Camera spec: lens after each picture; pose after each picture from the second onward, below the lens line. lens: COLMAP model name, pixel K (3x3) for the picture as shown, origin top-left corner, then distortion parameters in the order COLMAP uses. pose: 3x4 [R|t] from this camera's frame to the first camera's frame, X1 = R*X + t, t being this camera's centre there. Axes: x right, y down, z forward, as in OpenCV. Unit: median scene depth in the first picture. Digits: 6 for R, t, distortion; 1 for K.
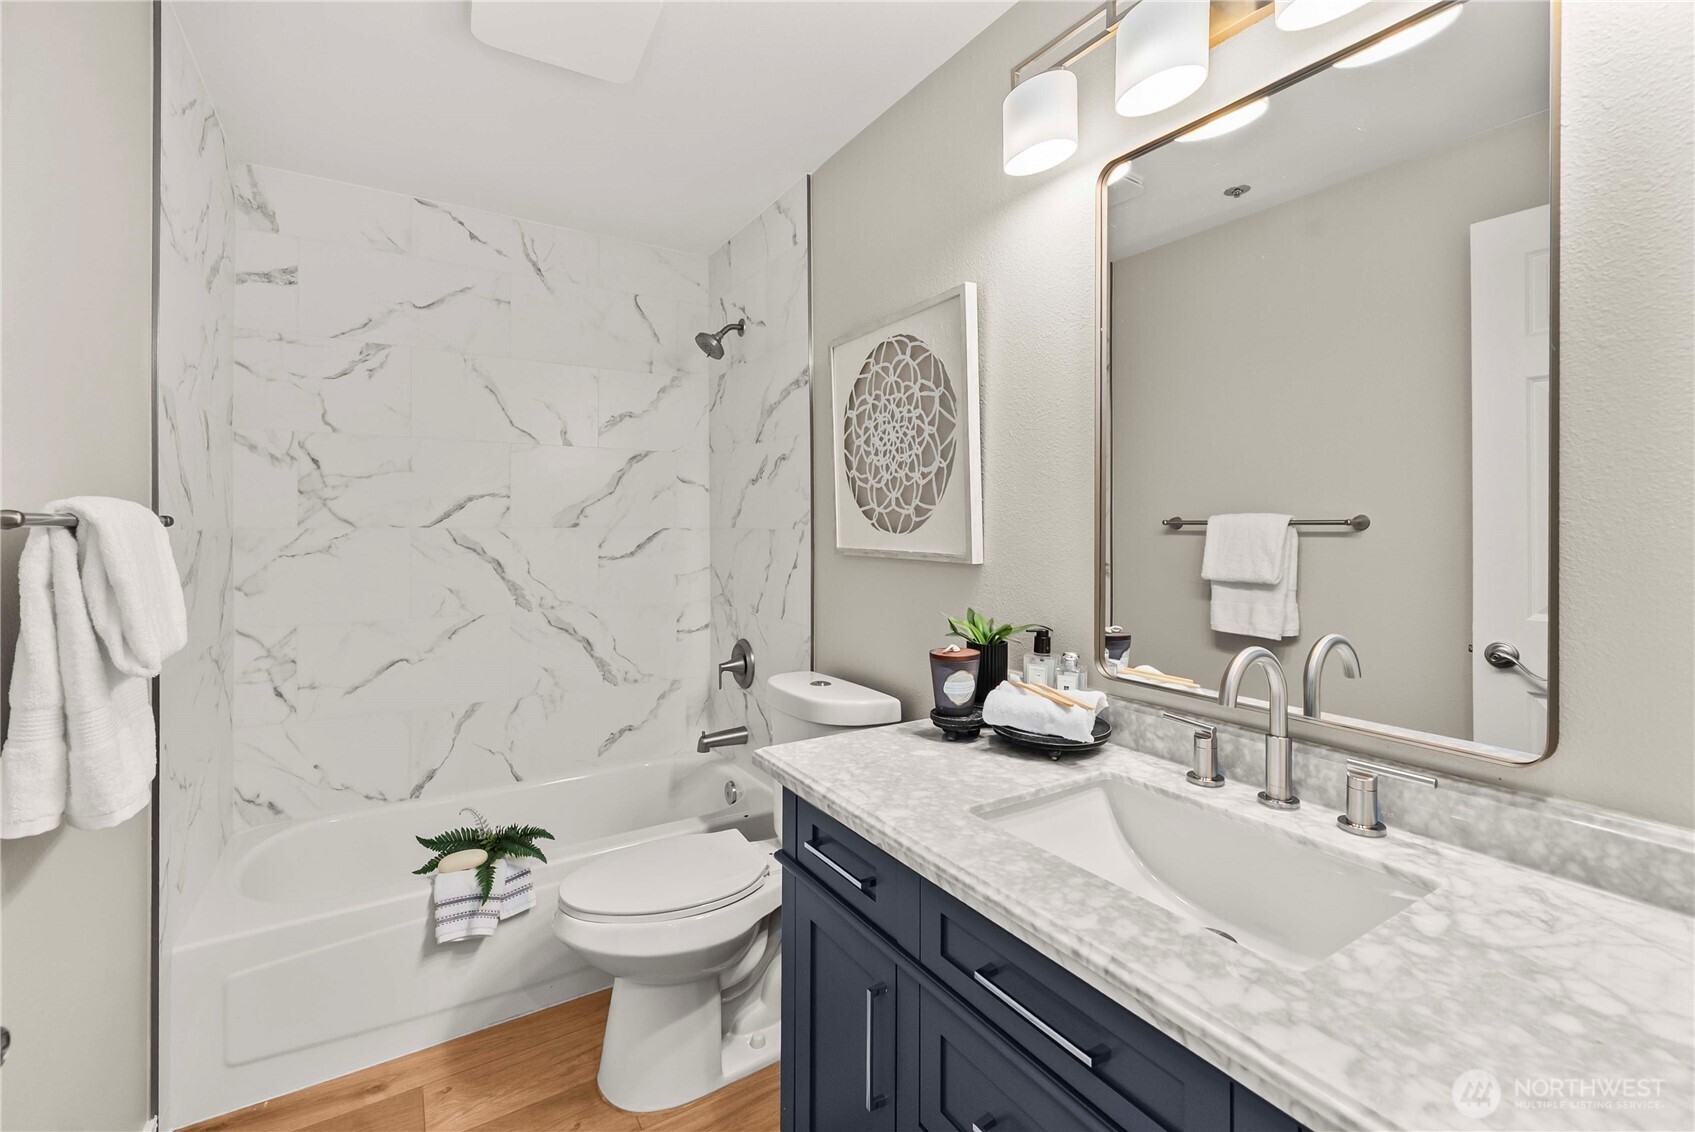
lens RADIAL K [[750.5, 0, 846.8], [0, 750.5, 557.9], [0, 0, 1]] dist [0.000749, 0.000077]
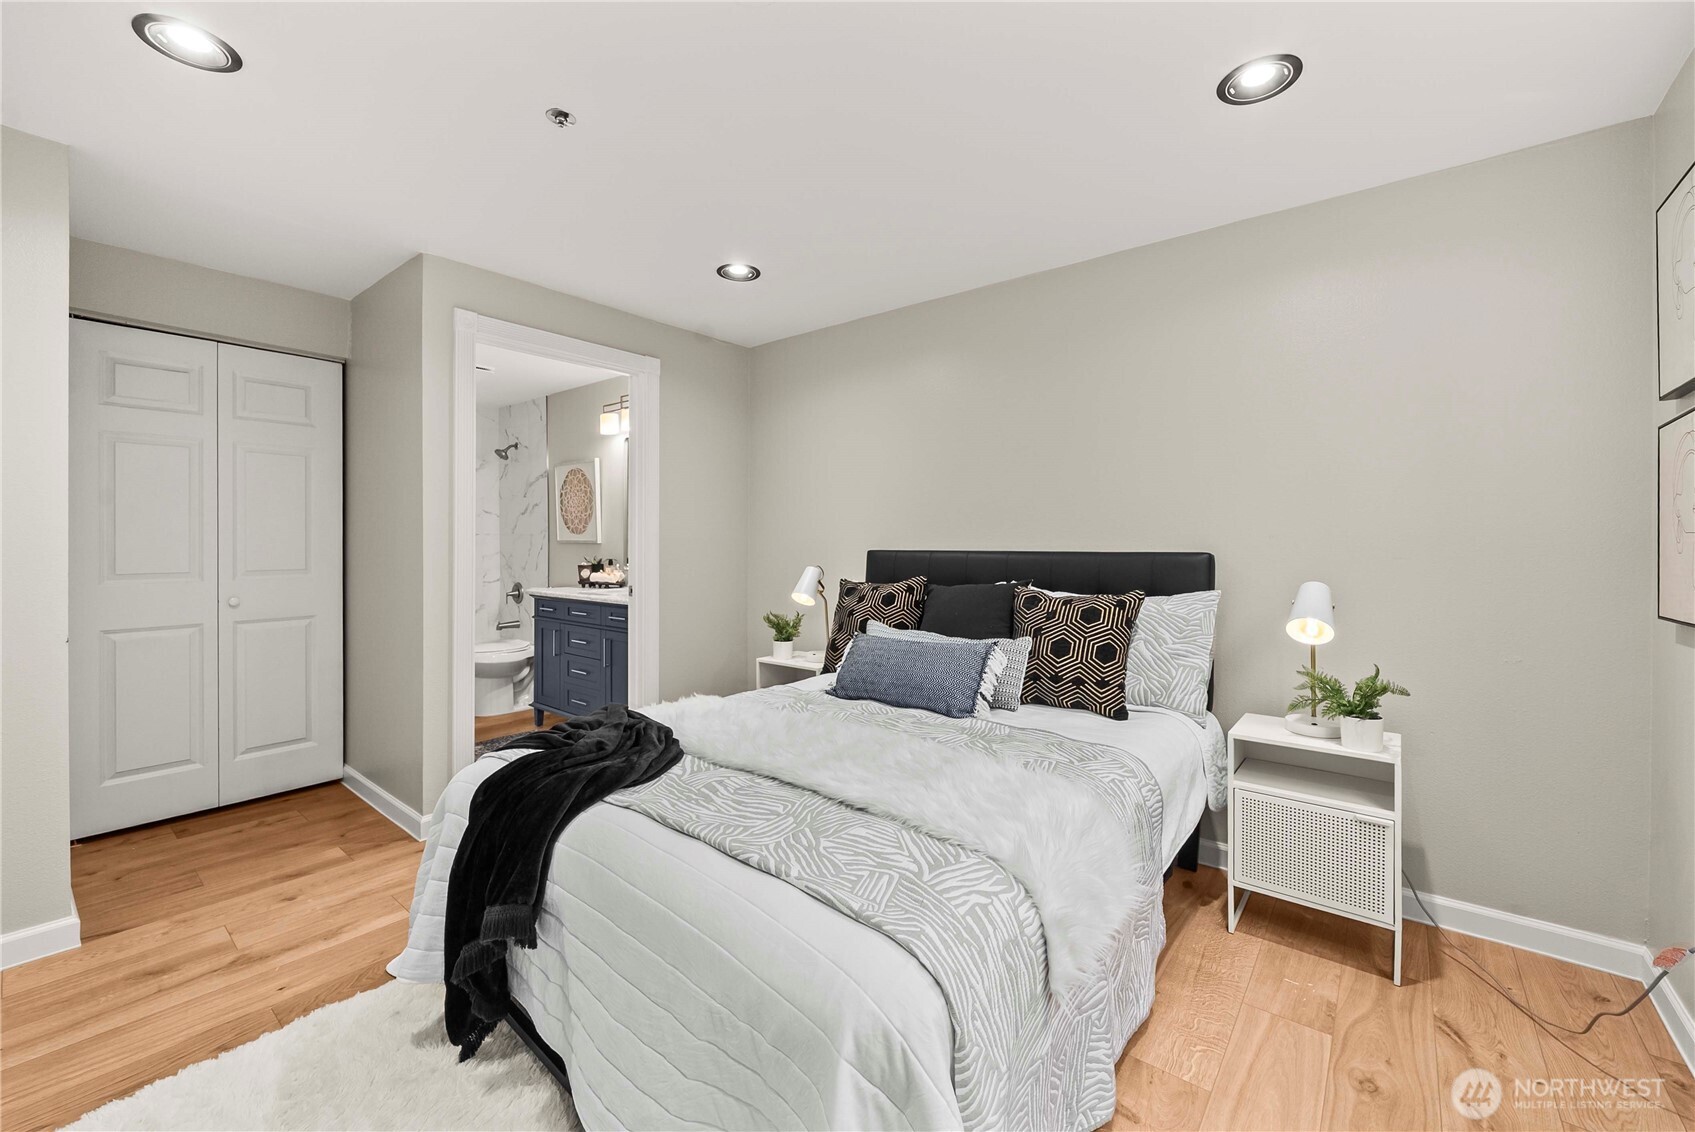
lens RADIAL K [[668.3, 0, 848.3], [0, 668.3, 572.1], [0, 0, 1]] dist [-0.013442, -0.000129]
pose [[0.941536, -0.002158, 0.336906, 0.188701], [0.004967, 0.999960, -0.007476, 0.142348], [-0.336877, 0.008713, 0.941509, -1.854787]]
